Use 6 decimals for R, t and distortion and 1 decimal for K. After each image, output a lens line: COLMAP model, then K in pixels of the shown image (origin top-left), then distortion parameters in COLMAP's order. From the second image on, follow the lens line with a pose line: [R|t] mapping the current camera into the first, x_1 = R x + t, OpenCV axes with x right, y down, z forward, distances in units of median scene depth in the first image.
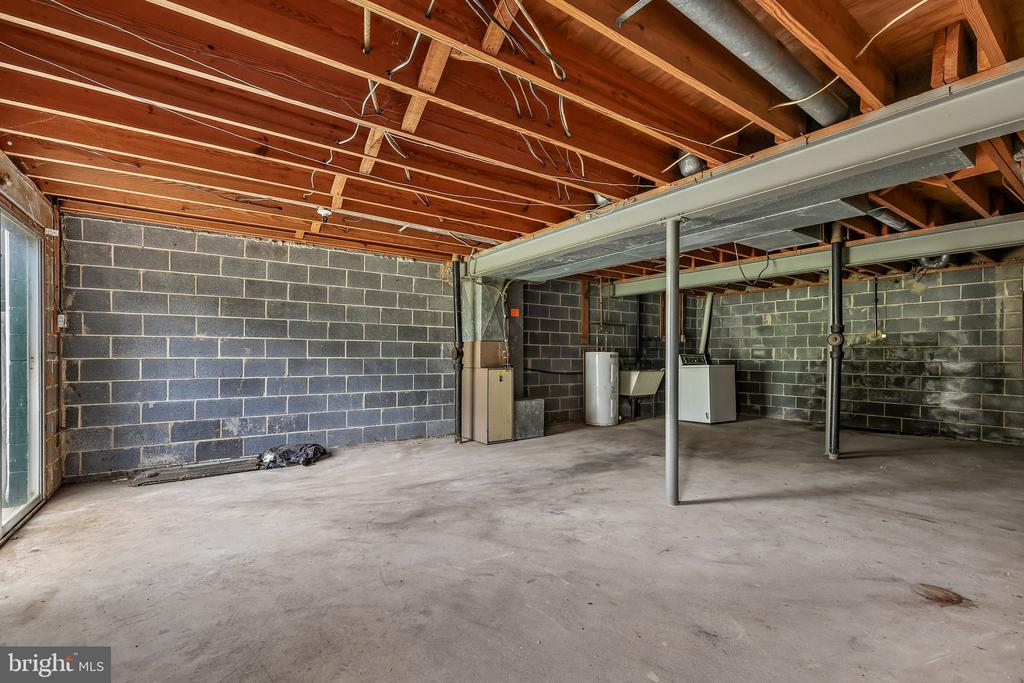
lens RADIAL K [[462.7, 0, 533.2], [0, 462.7, 360.2], [0, 0, 1]] dist [0.007021, -0.002199]
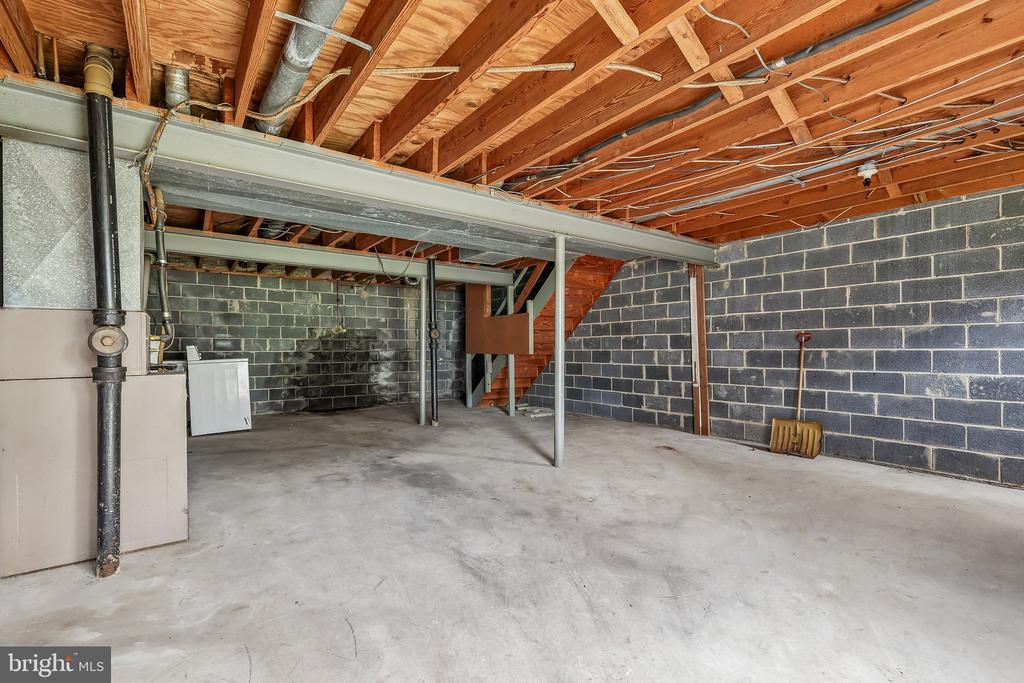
lens RADIAL K [[462.7, 0, 512.8], [0, 462.7, 347.0], [0, 0, 1]] dist [0.007021, -0.002199]
pose [[0.003882, -0.001720, 0.999991, -0.700944], [0.013410, 0.999909, 0.001668, -0.007420], [-0.999903, 0.013404, 0.003905, 0.844645]]
